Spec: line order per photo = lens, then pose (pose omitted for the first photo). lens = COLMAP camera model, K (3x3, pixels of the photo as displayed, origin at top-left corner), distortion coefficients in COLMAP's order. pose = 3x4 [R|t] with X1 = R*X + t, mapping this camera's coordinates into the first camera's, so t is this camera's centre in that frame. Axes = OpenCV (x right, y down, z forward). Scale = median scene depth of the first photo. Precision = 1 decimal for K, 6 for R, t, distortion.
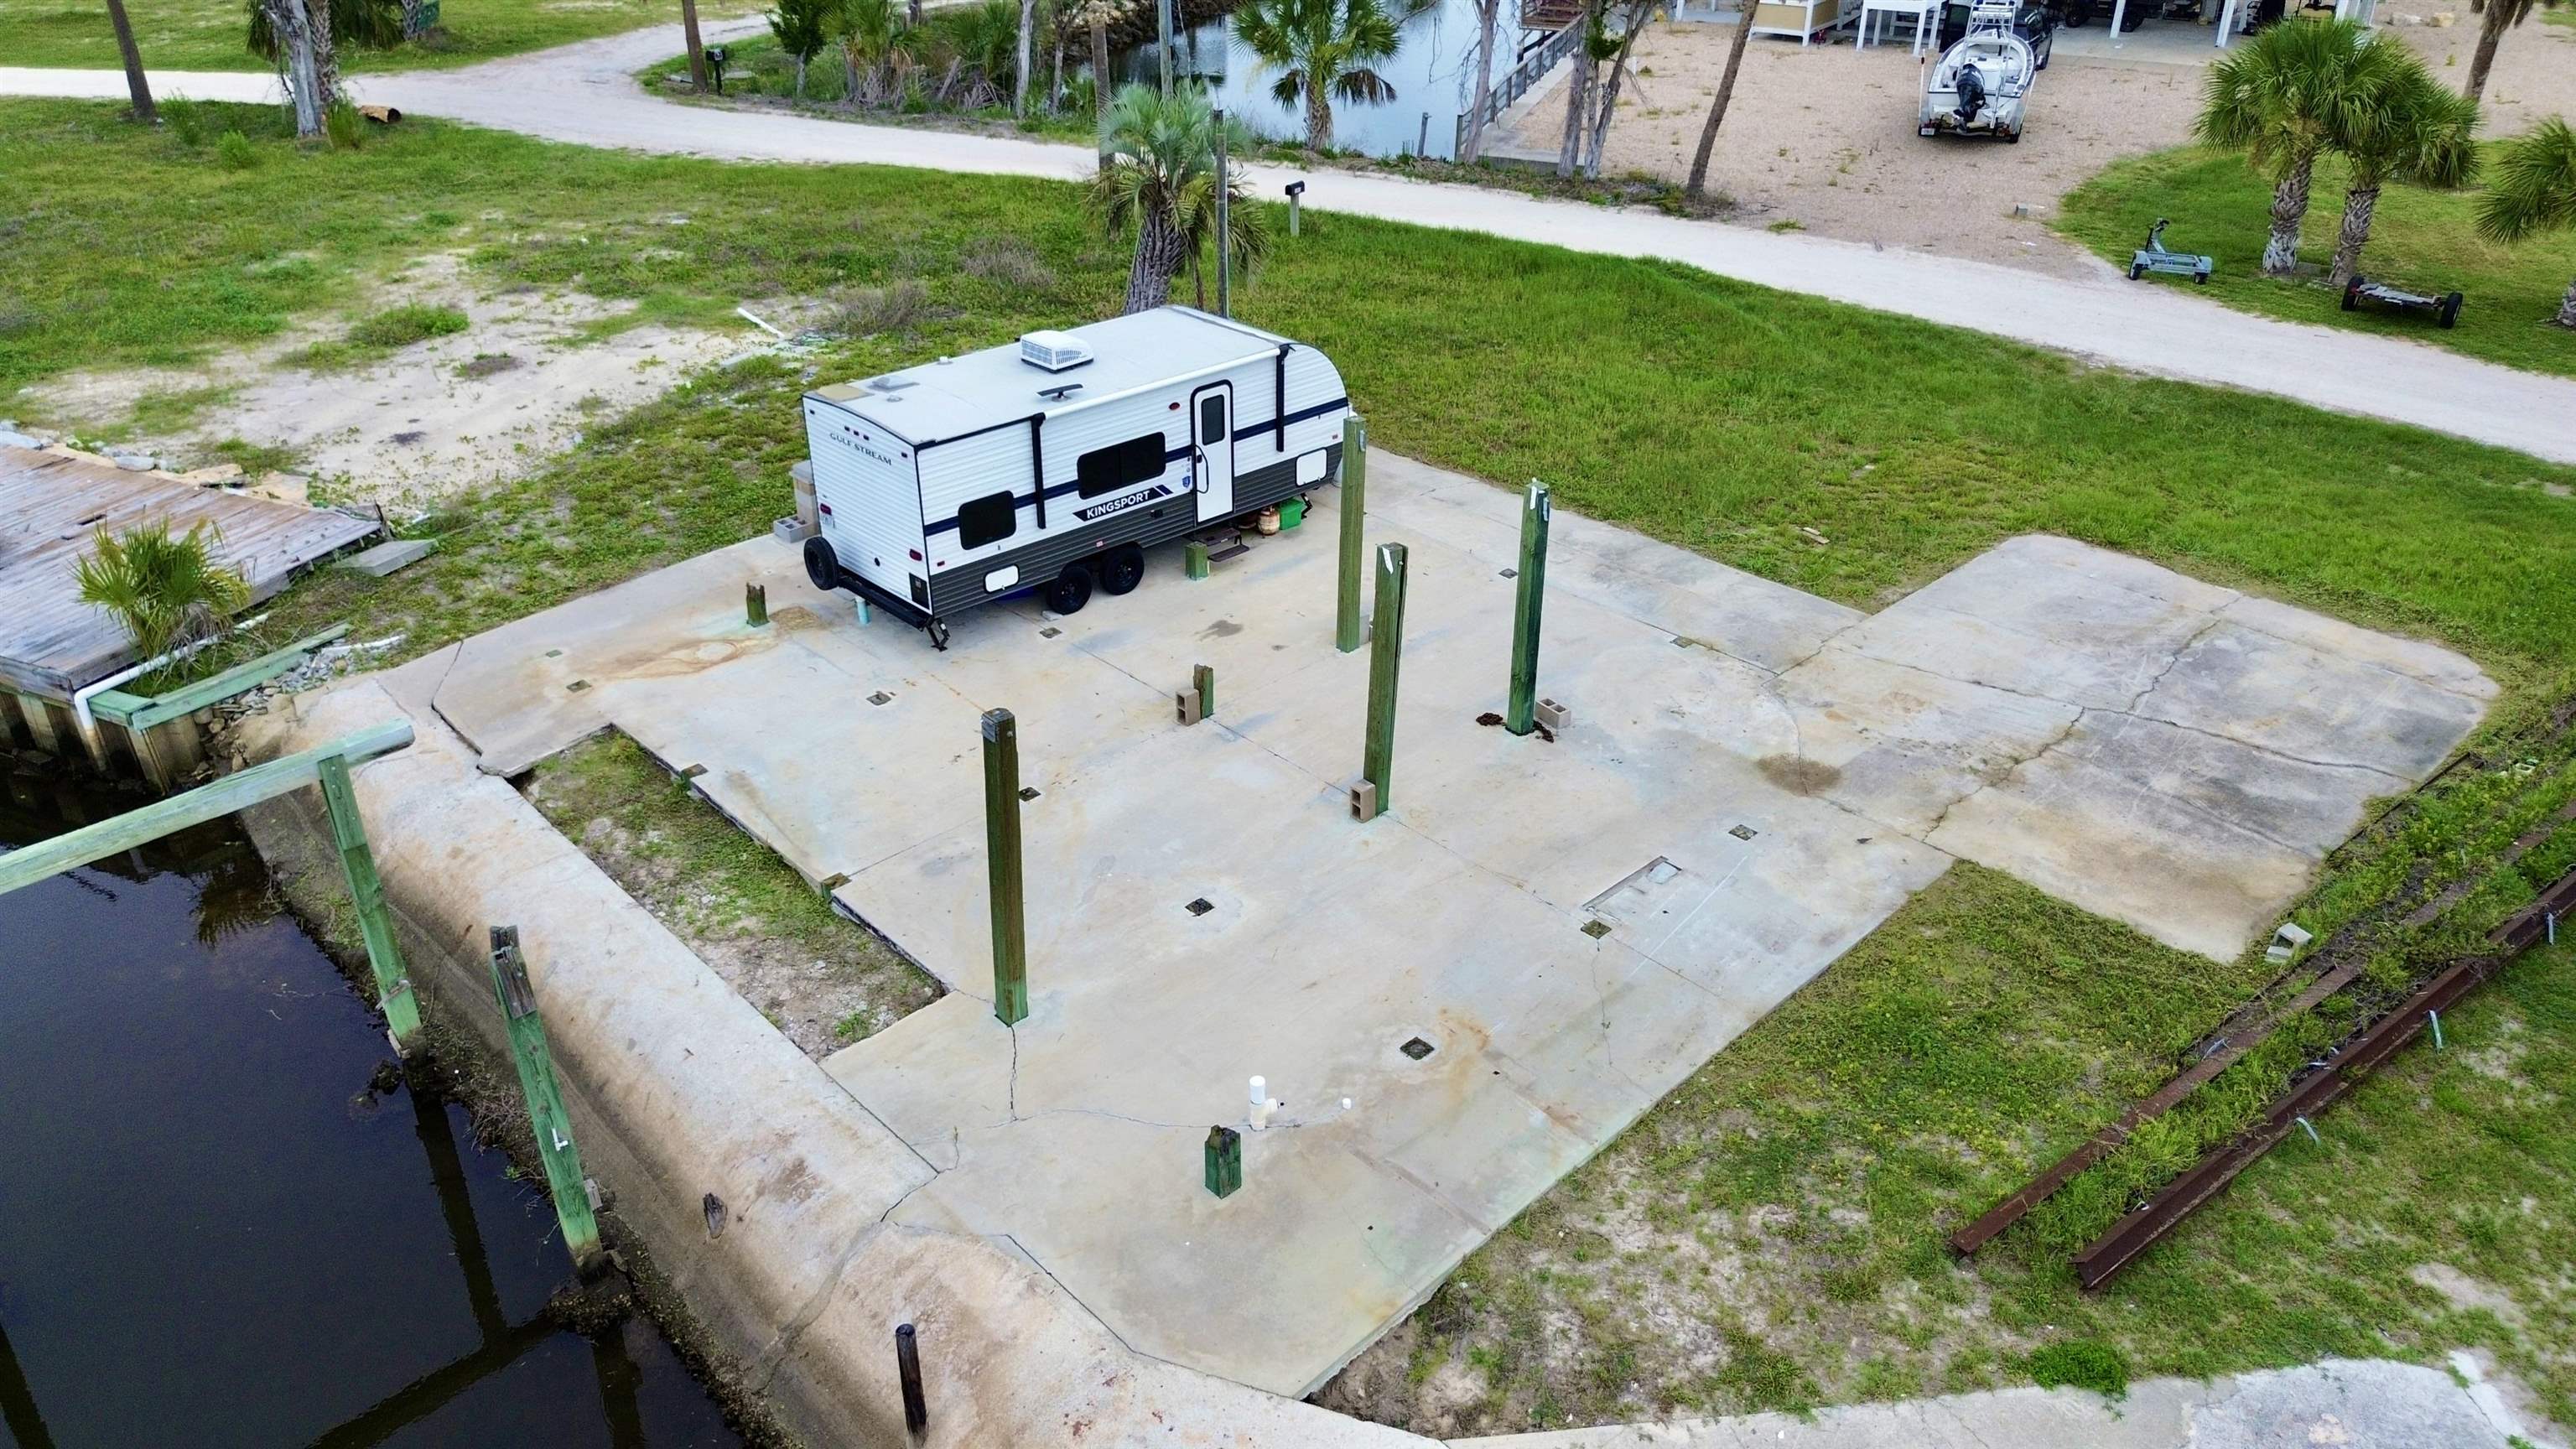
lens RADIAL K [[1823.7, 0, 1302.5], [0, 1823.7, 731.9], [0, 0, 1]] dist [0.067829, -0.073412]
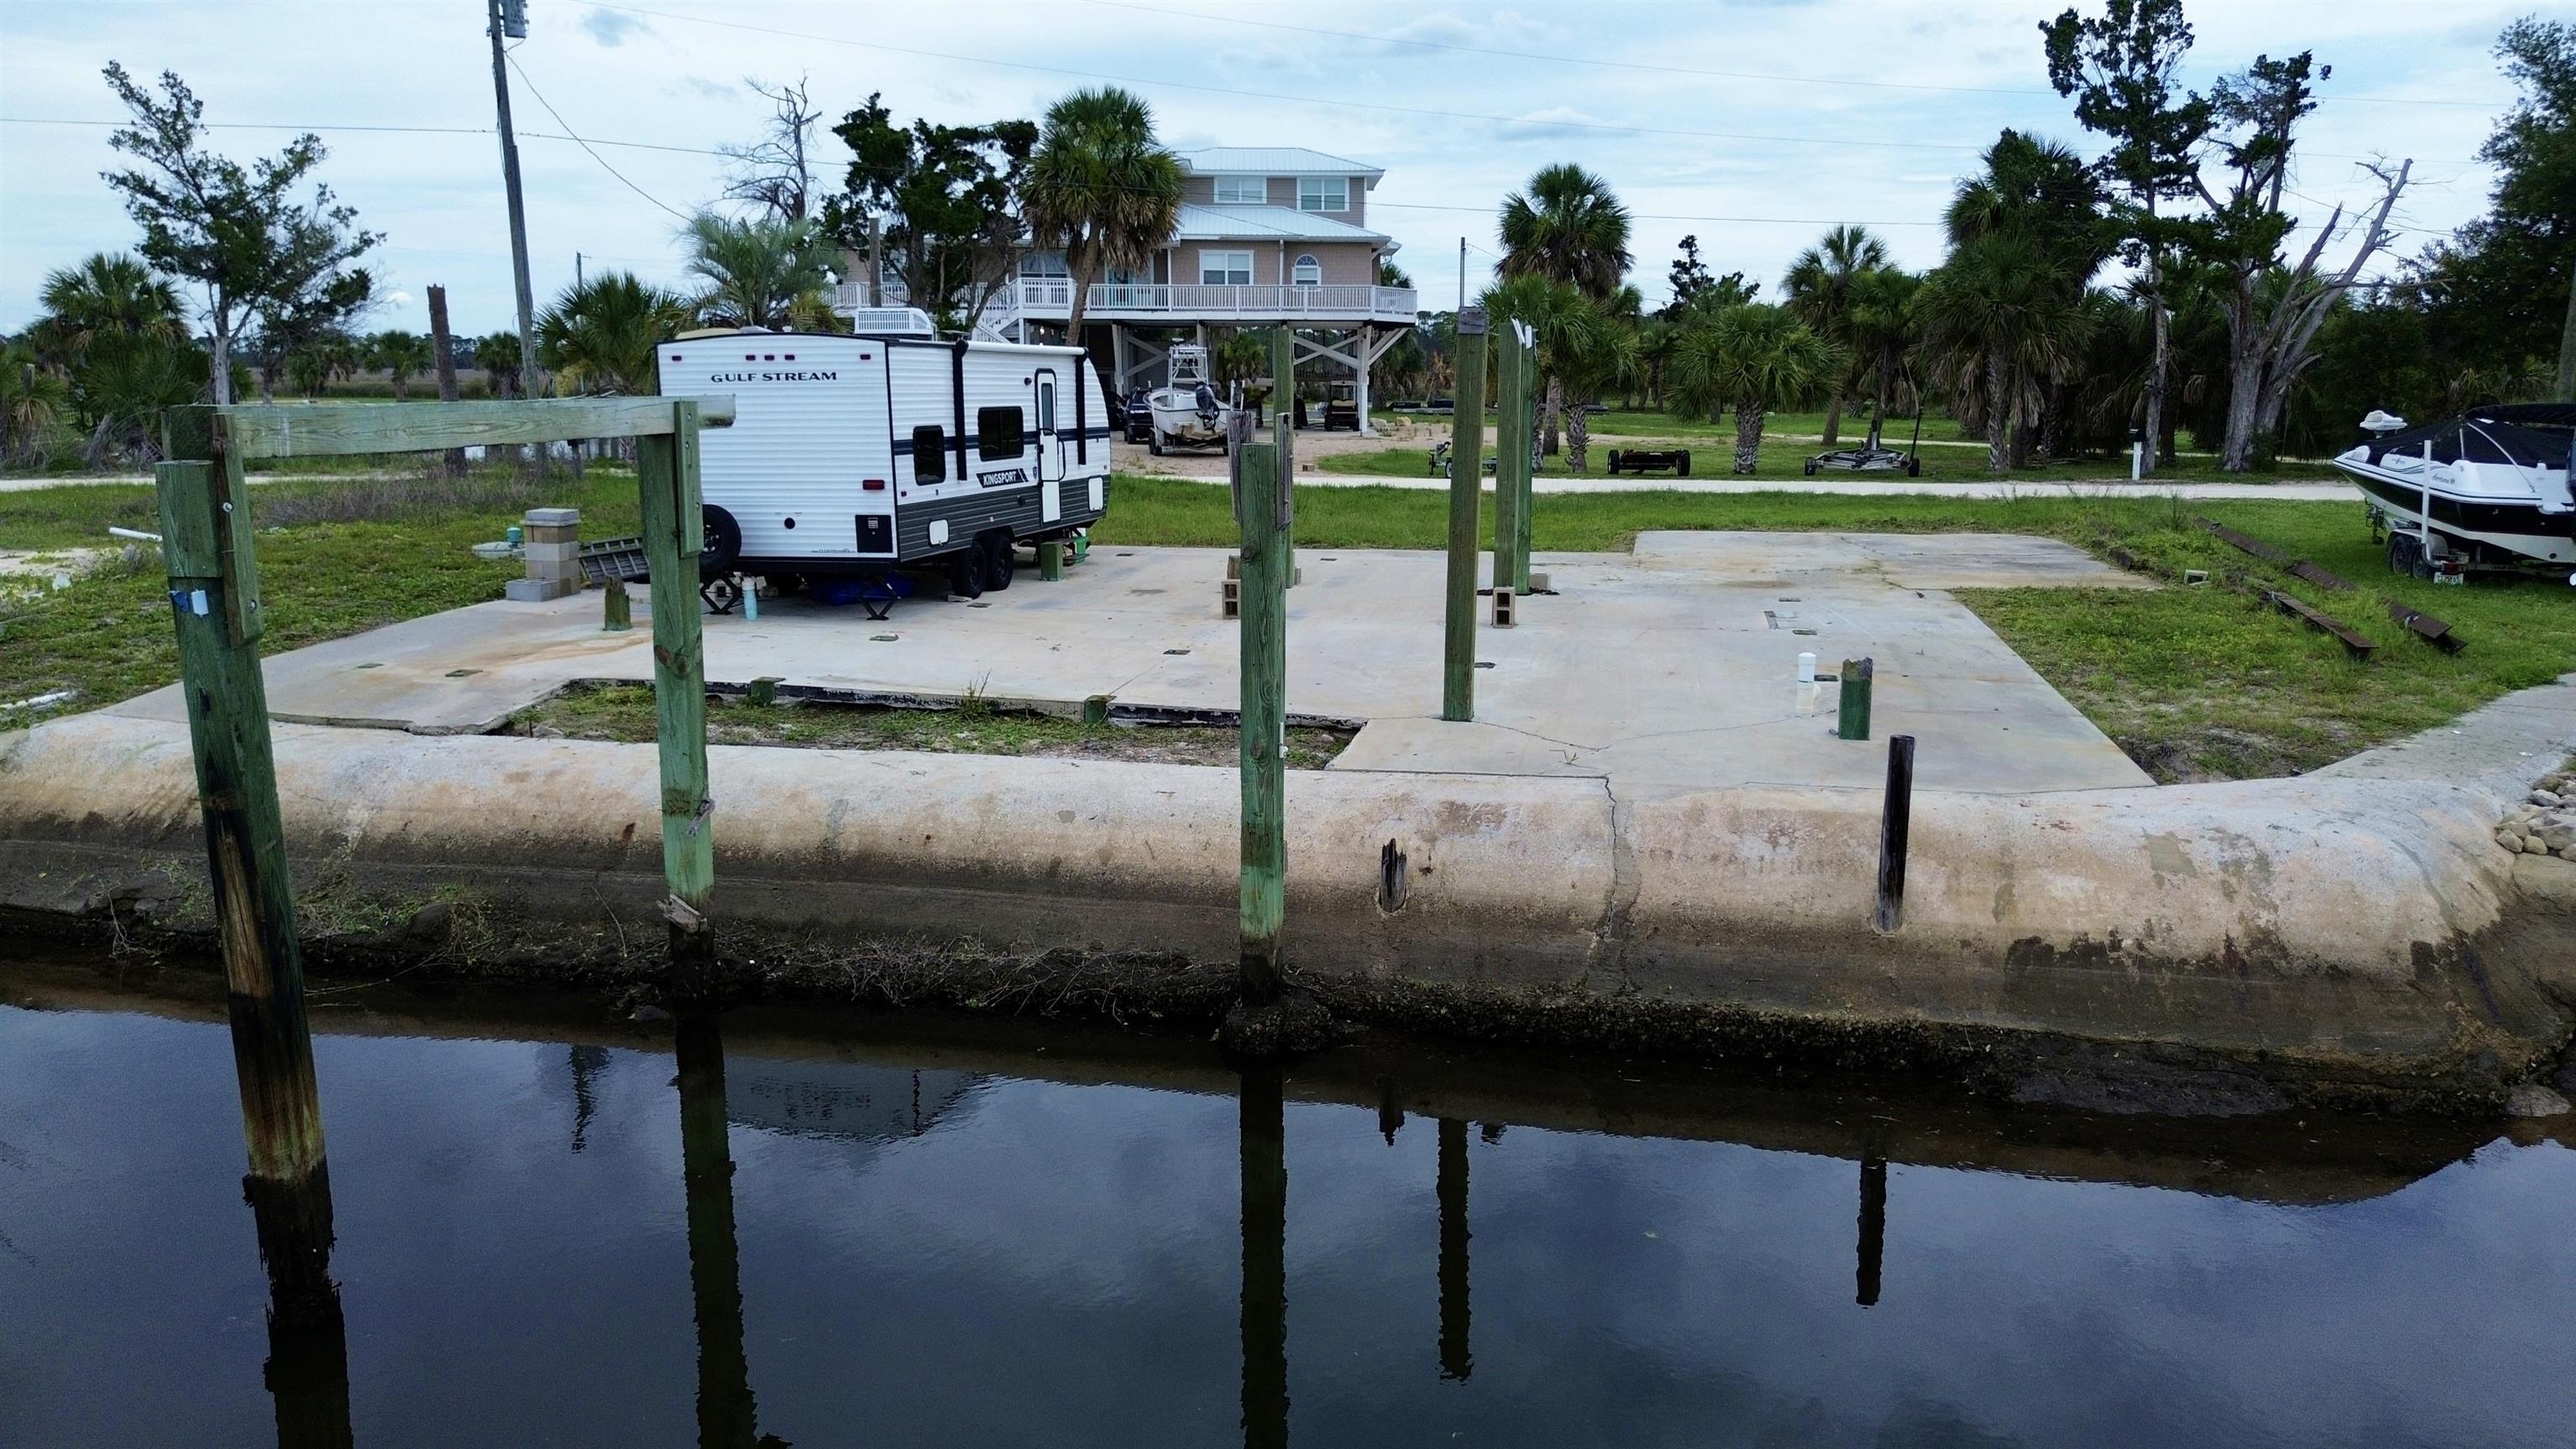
lens RADIAL K [[1830.4, 0, 1300.2], [0, 1830.4, 728.4], [0, 0, 1]] dist [0.054984, -0.051876]
pose [[0.822228, -0.114411, 0.557541, -0.506313], [0.284611, 0.930967, -0.228687, 0.242434], [-0.492888, 0.346715, 0.798029, 0.258314]]
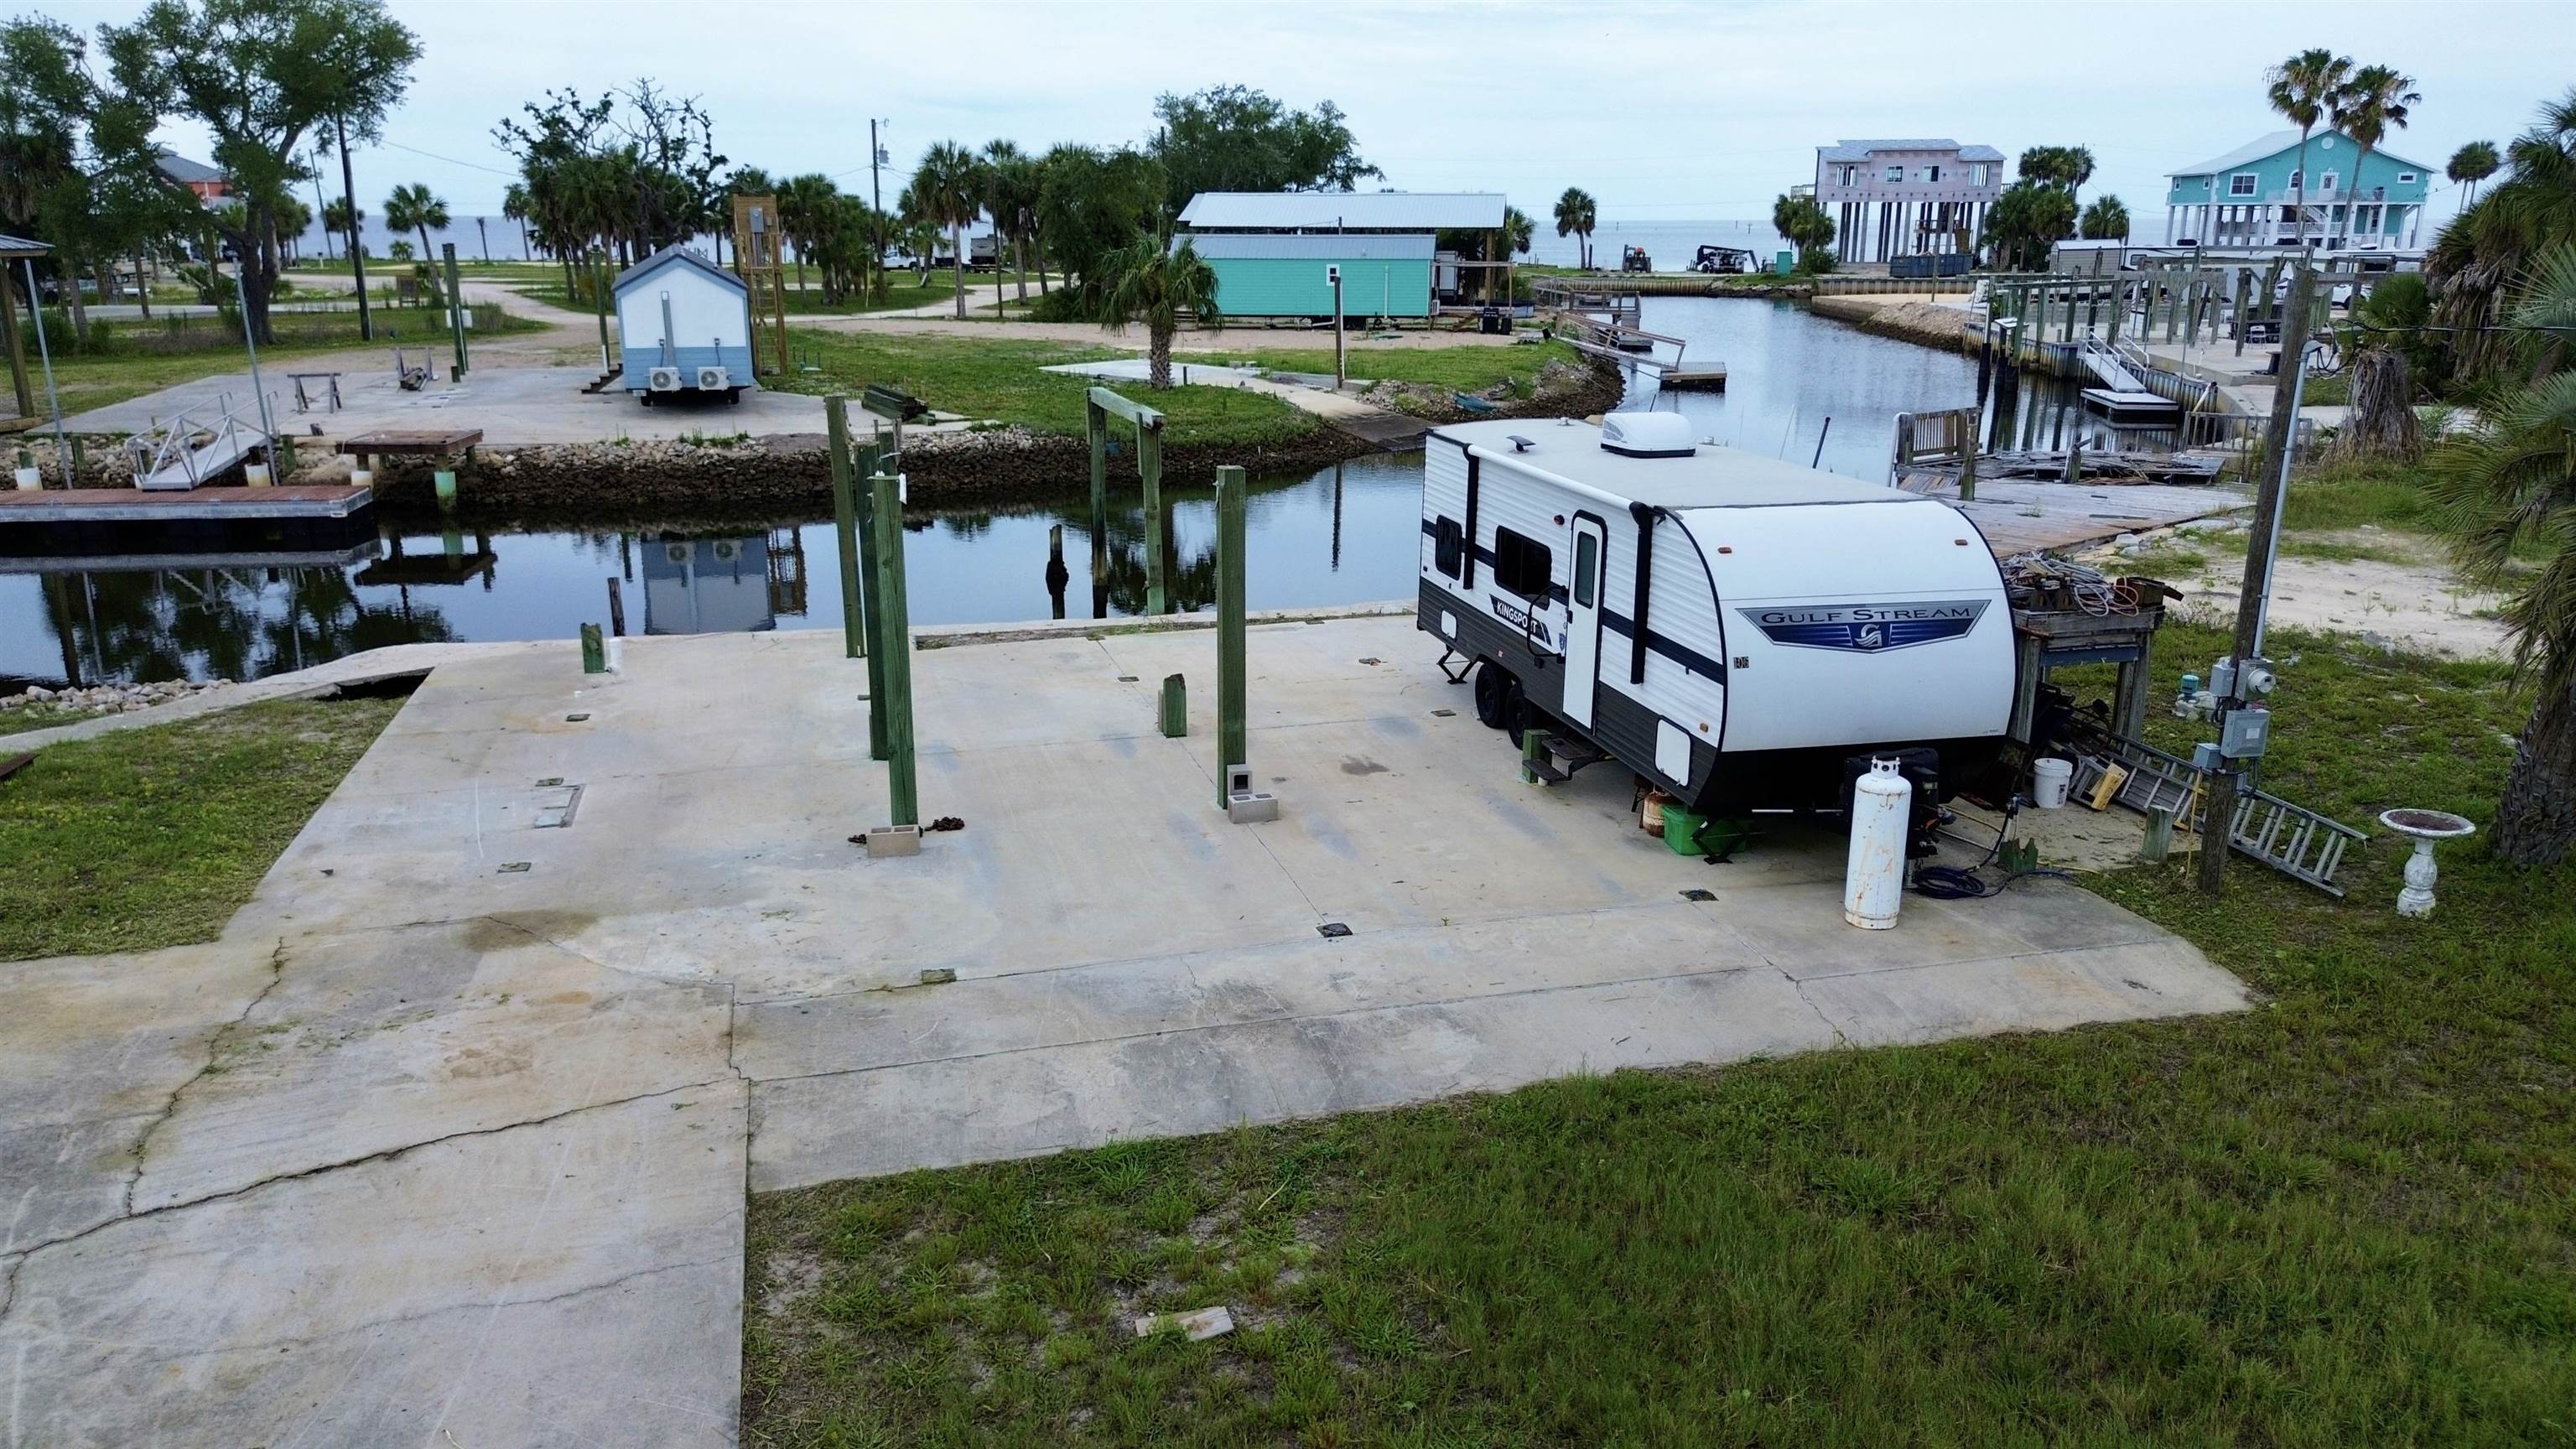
lens RADIAL K [[1830.4, 0, 1300.2], [0, 1830.4, 728.4], [0, 0, 1]] dist [0.054984, -0.051876]
pose [[-0.476876, 0.226131, -0.849385, 0.602160], [-0.439059, 0.775863, 0.453061, -0.398757], [0.761457, 0.588984, -0.270705, 1.188431]]
